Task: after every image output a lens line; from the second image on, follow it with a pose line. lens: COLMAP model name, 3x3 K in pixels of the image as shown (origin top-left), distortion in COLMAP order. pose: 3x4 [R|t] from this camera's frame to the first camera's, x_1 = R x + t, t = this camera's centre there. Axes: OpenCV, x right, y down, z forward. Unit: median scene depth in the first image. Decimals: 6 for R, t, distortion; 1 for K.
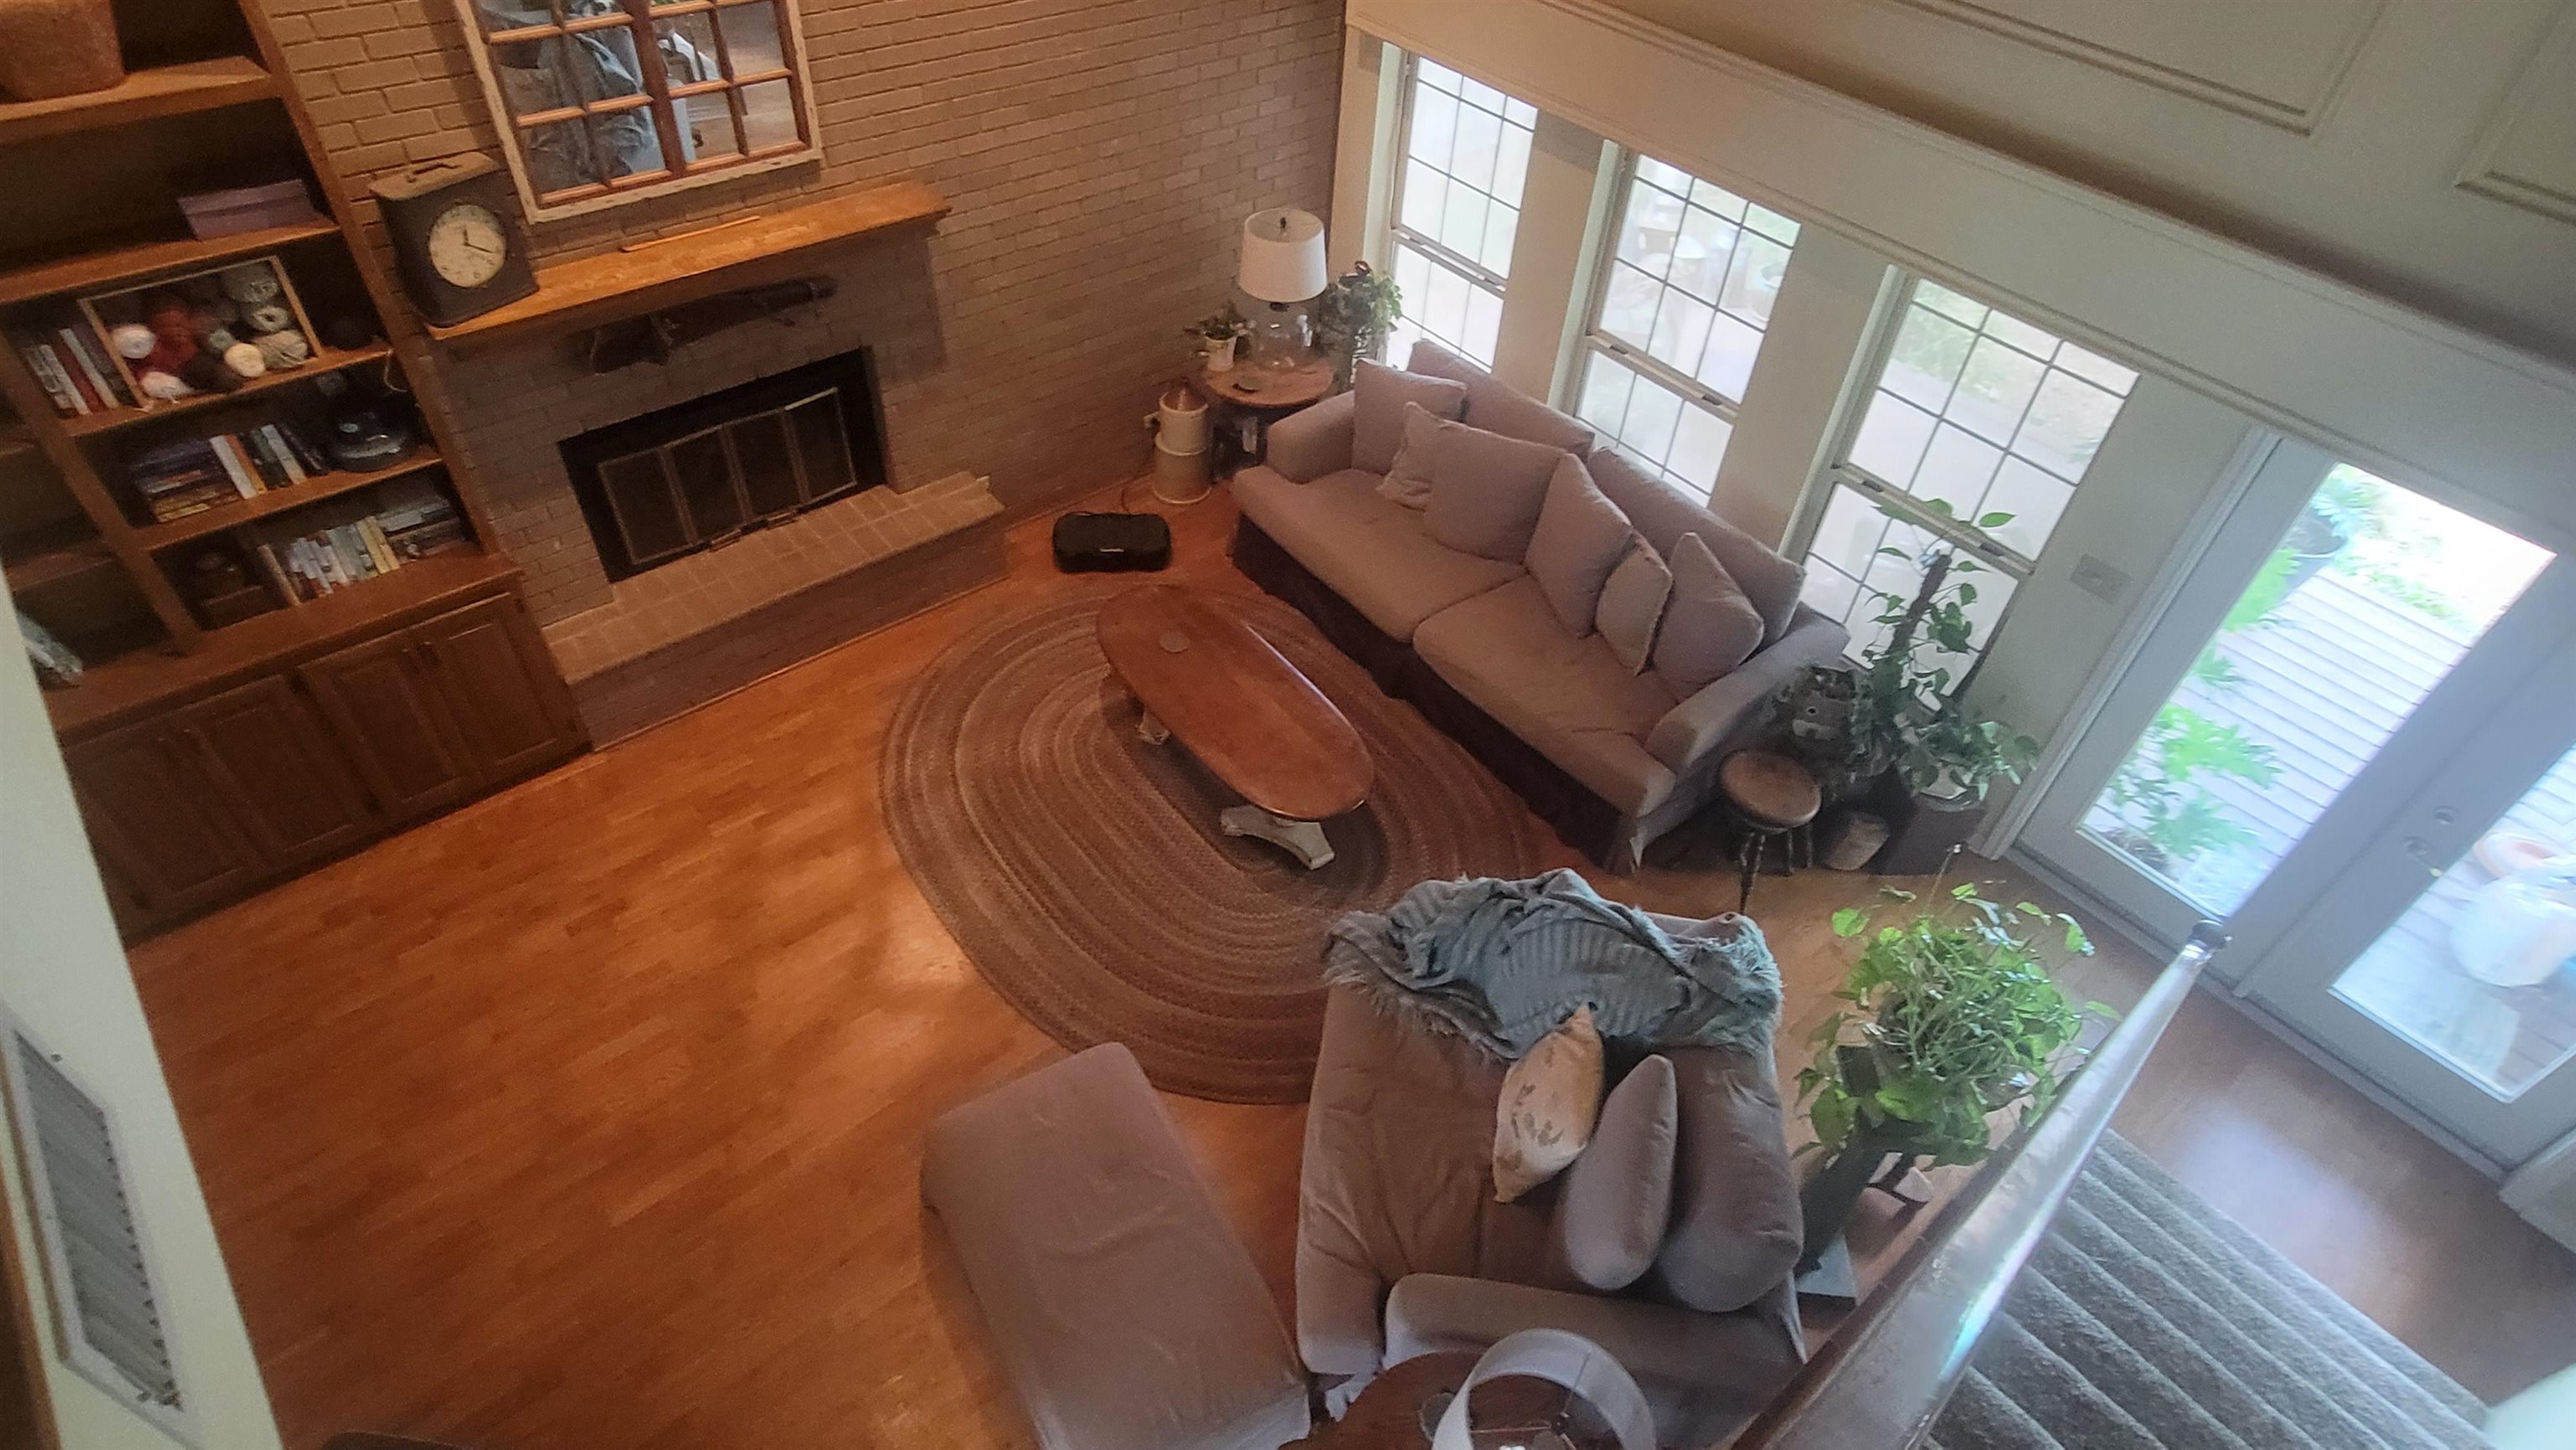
lens RADIAL K [[1347.3, 0, 1294.1], [0, 1347.3, 709.2], [0, 0, 1]] dist [0.001964, -0.000374]
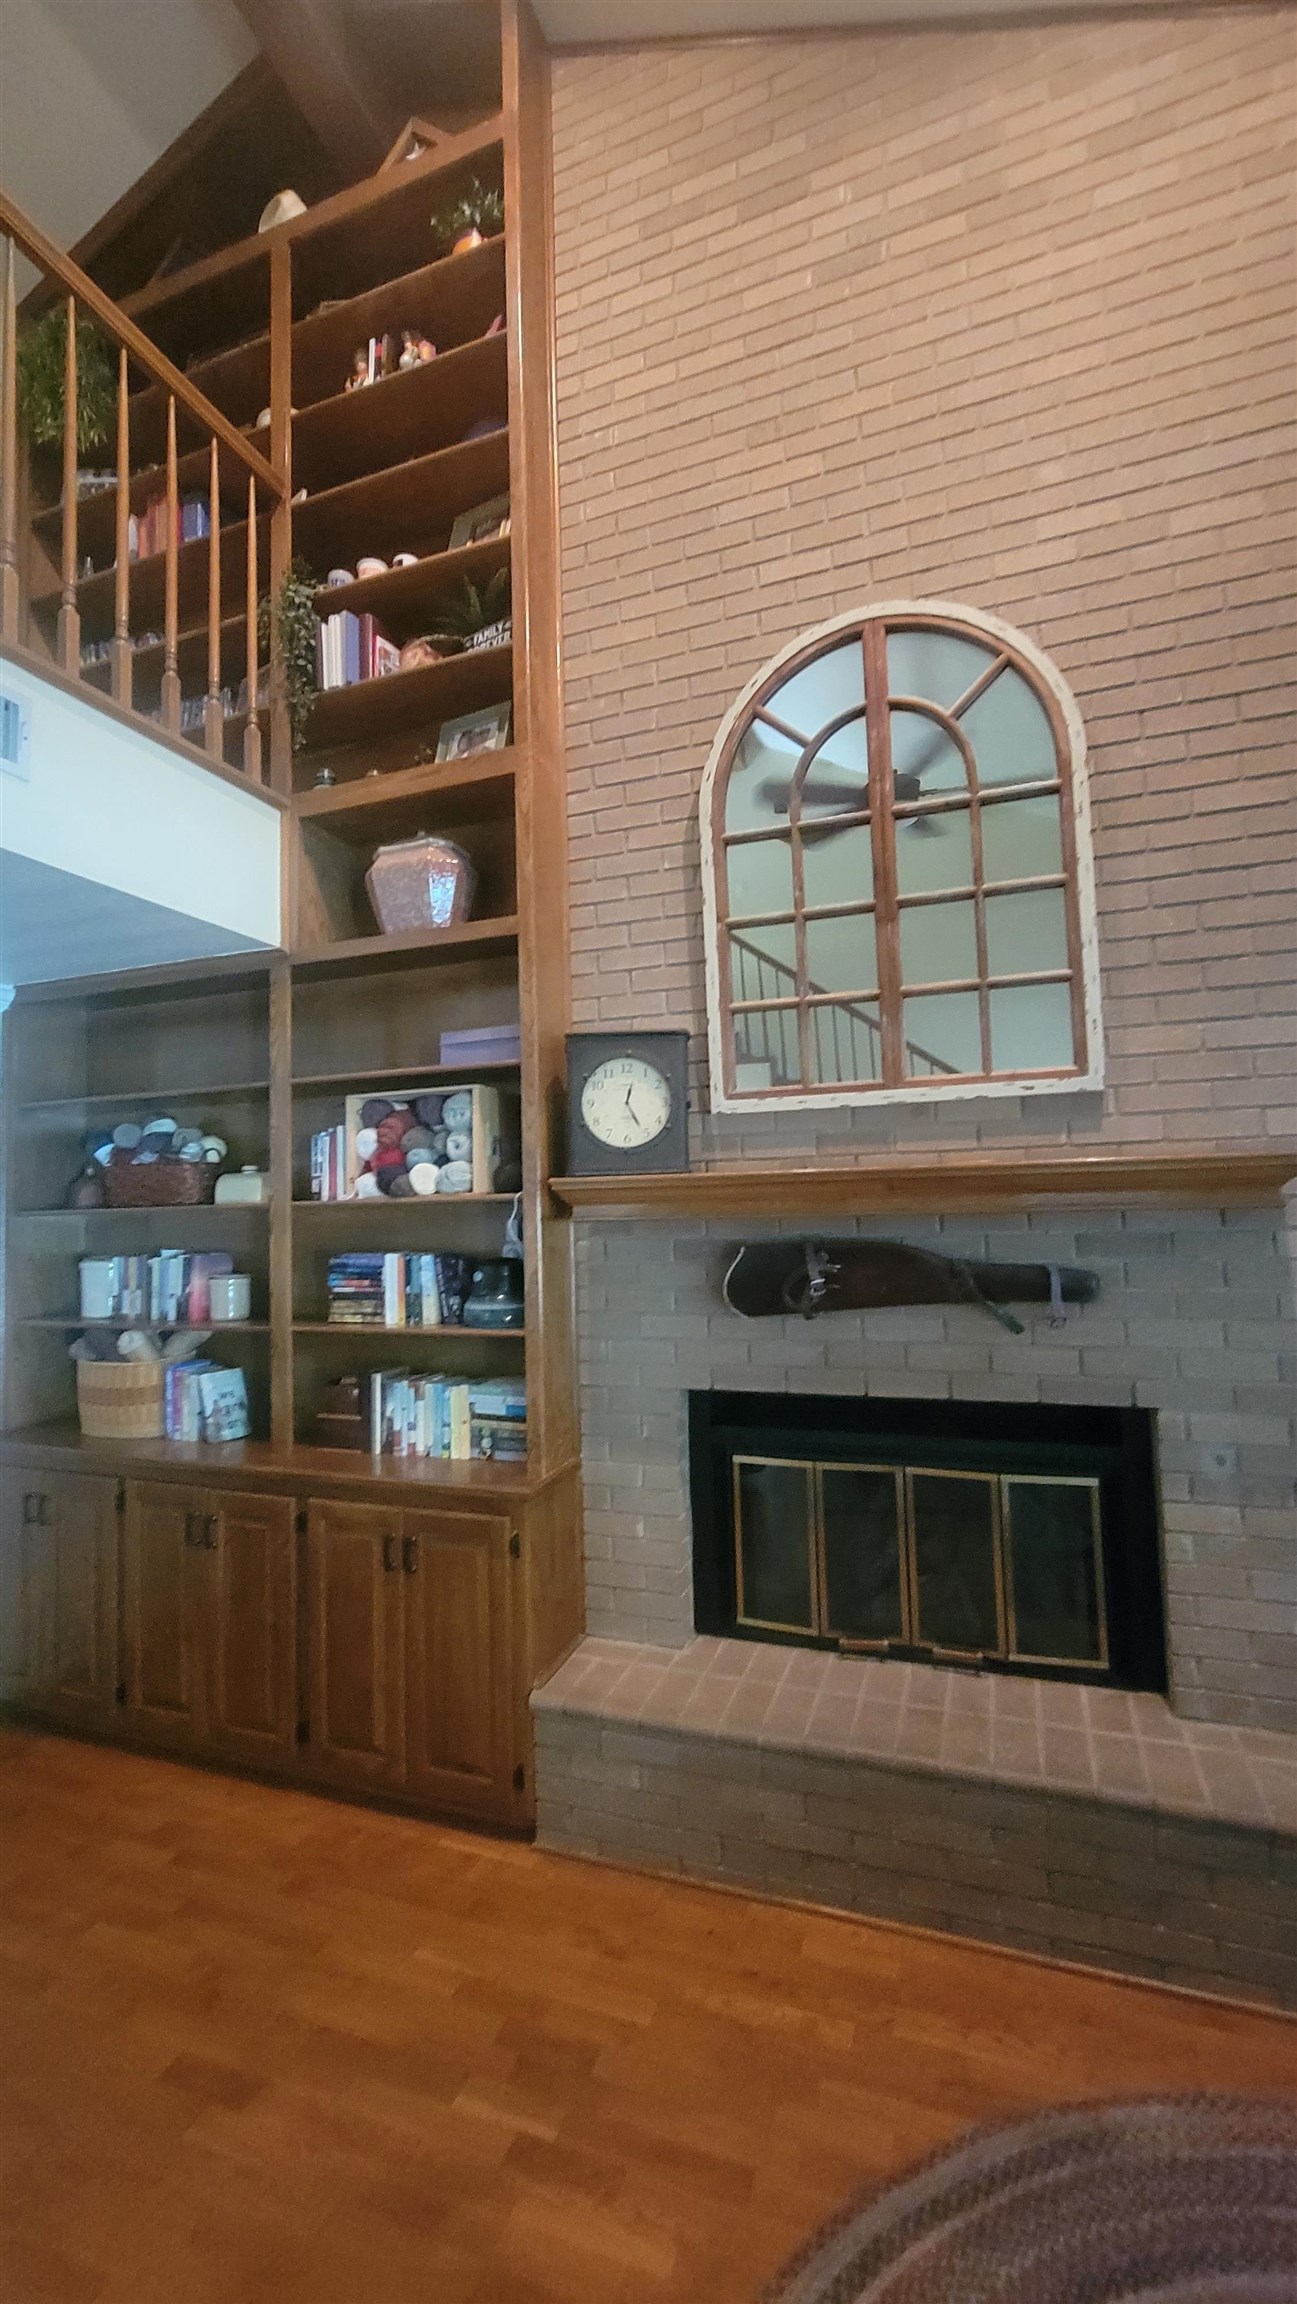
lens RADIAL K [[923.2, 0, 647.6], [0, 923.2, 1164.2], [0, 0, 1]] dist [-0.002024, -0.000343]
pose [[0.495558, -0.127350, -0.859188, -0.063553], [-0.564523, 0.704547, -0.430031, -0.046129], [0.660103, 0.698137, 0.277252, 0.745317]]
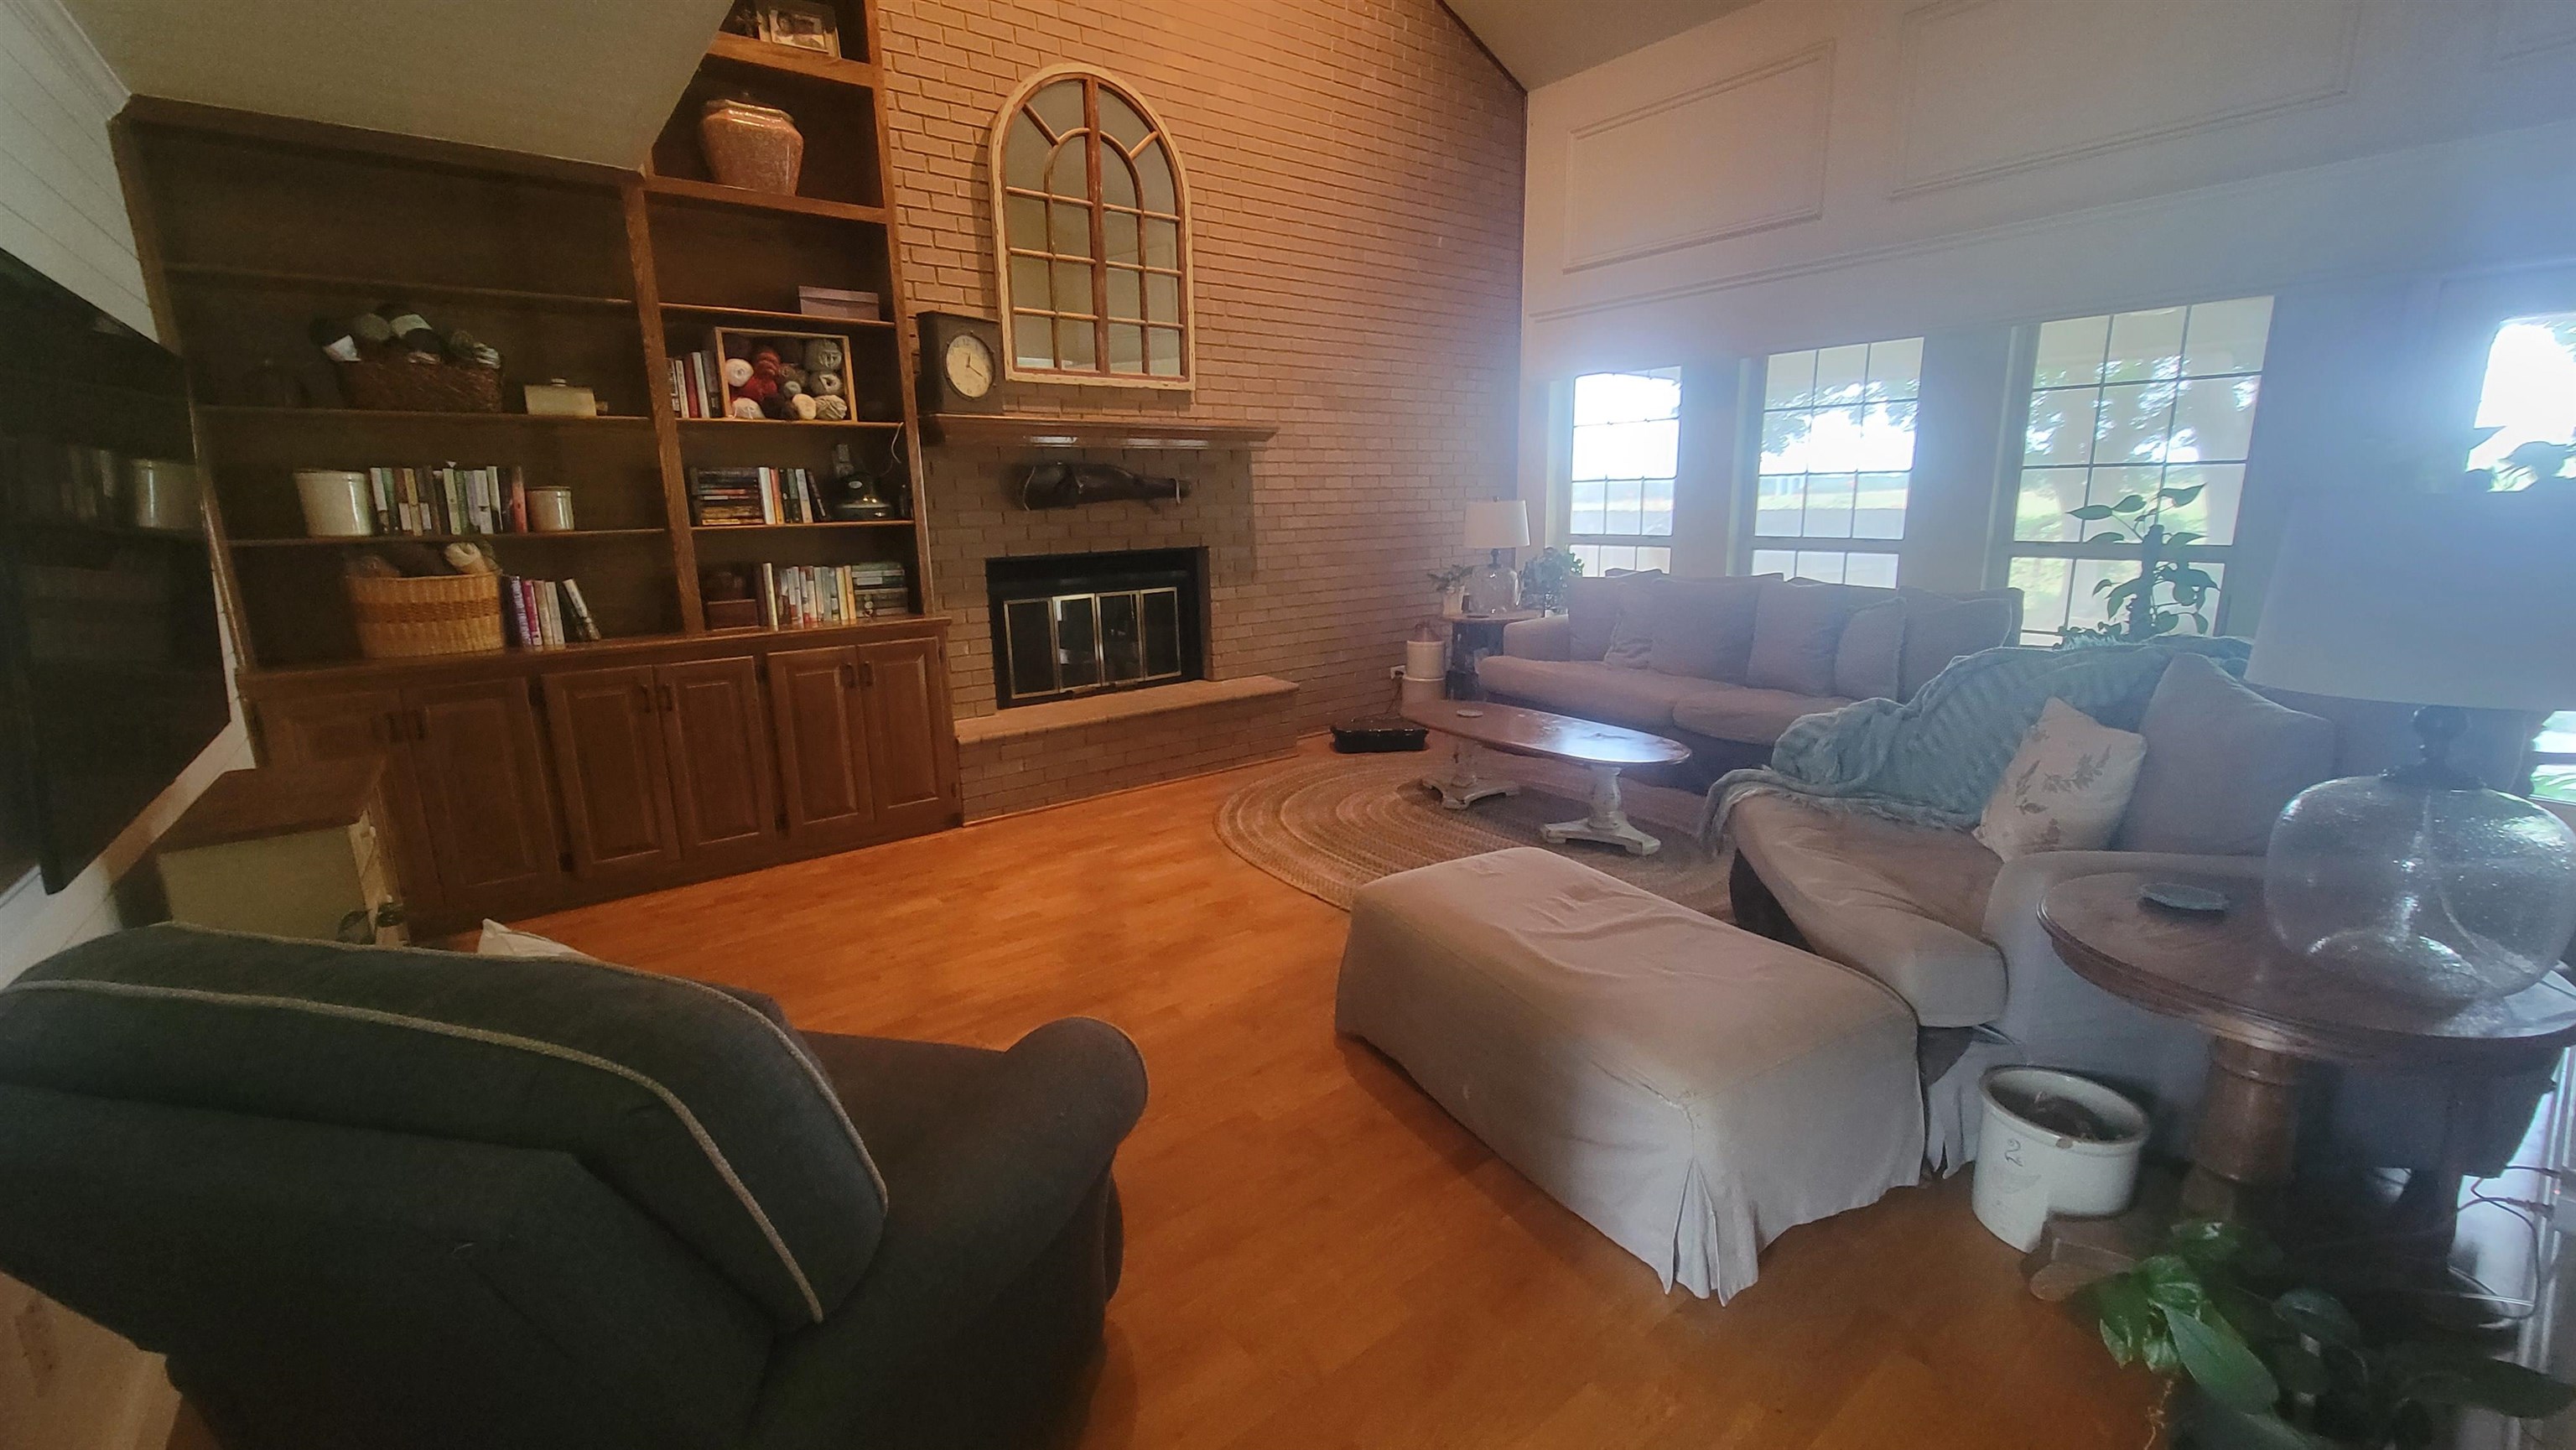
lens RADIAL K [[1032.3, 0, 1297.0], [0, 1032.3, 718.9], [0, 0, 1]] dist [-0.002024, -0.000343]
pose [[0.996352, -0.069237, -0.049894, -0.213982], [0.032670, 0.849545, -0.526504, 0.460012], [0.078841, 0.522953, 0.848707, 0.271916]]
